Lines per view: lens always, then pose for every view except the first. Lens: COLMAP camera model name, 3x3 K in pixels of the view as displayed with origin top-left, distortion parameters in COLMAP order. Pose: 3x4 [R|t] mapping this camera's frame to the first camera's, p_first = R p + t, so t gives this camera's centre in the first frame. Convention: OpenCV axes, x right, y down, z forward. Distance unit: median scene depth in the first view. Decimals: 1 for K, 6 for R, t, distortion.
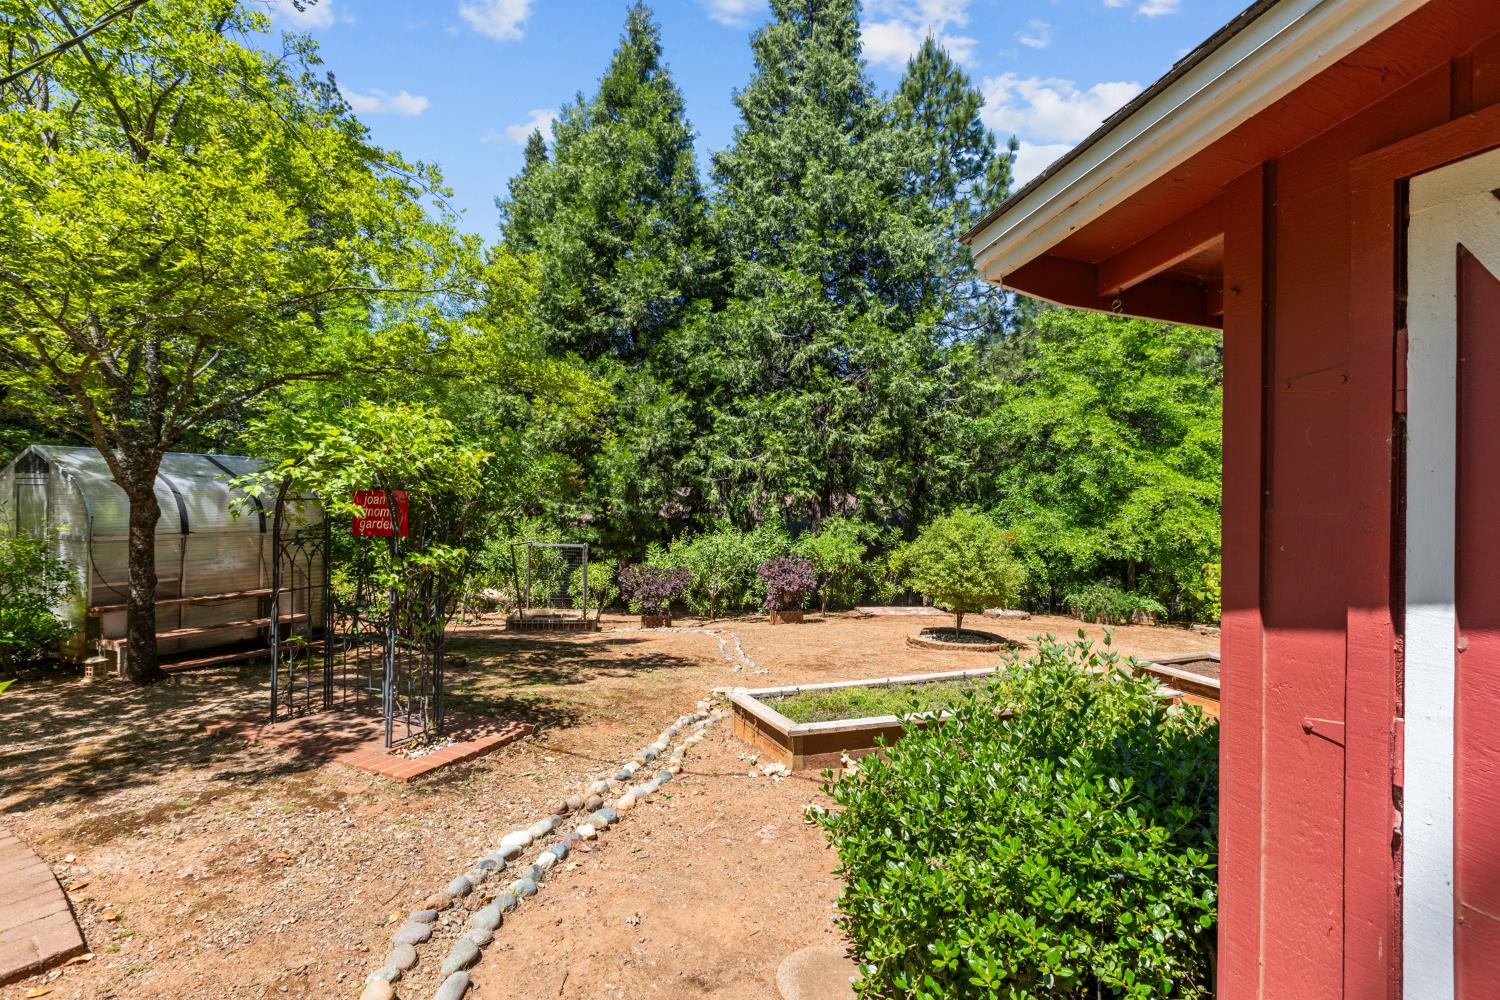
lens RADIAL K [[666.0, 0, 752.0], [0, 666.0, 492.2], [0, 0, 1]] dist [0.000731, 0.000247]
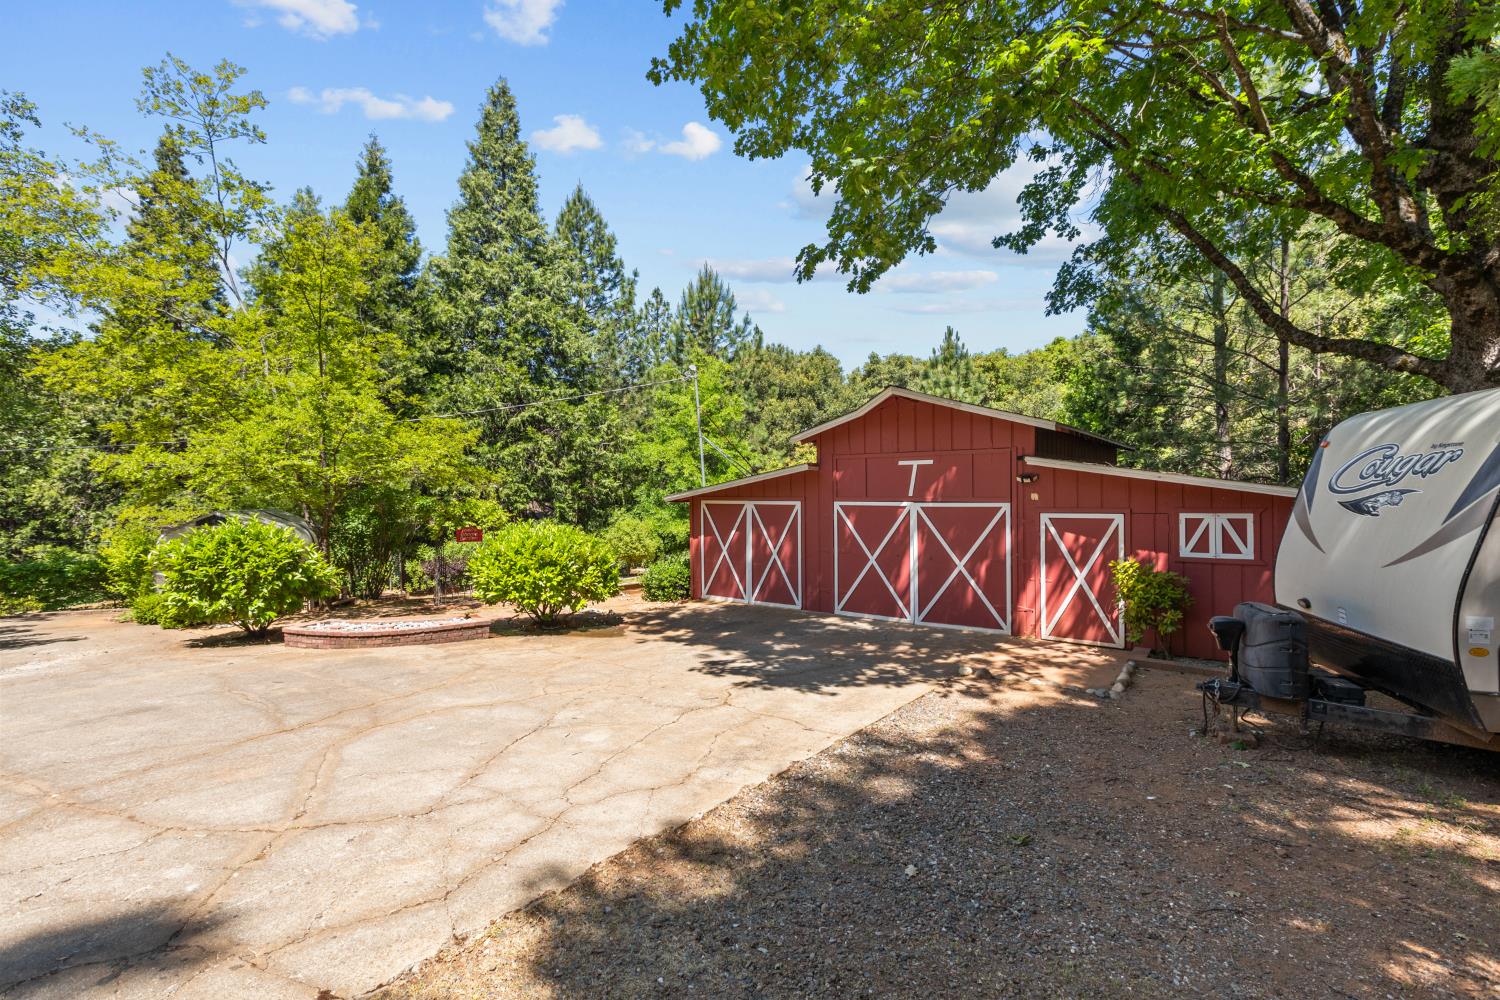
lens RADIAL K [[666.0, 0, 752.6], [0, 666.0, 496.9], [0, 0, 1]] dist [0.000731, 0.000247]
pose [[0.842868, -0.028756, 0.537351, -0.298953], [0.015631, 0.999458, 0.028967, -0.055974], [-0.537893, -0.016016, 0.842861, -0.607798]]
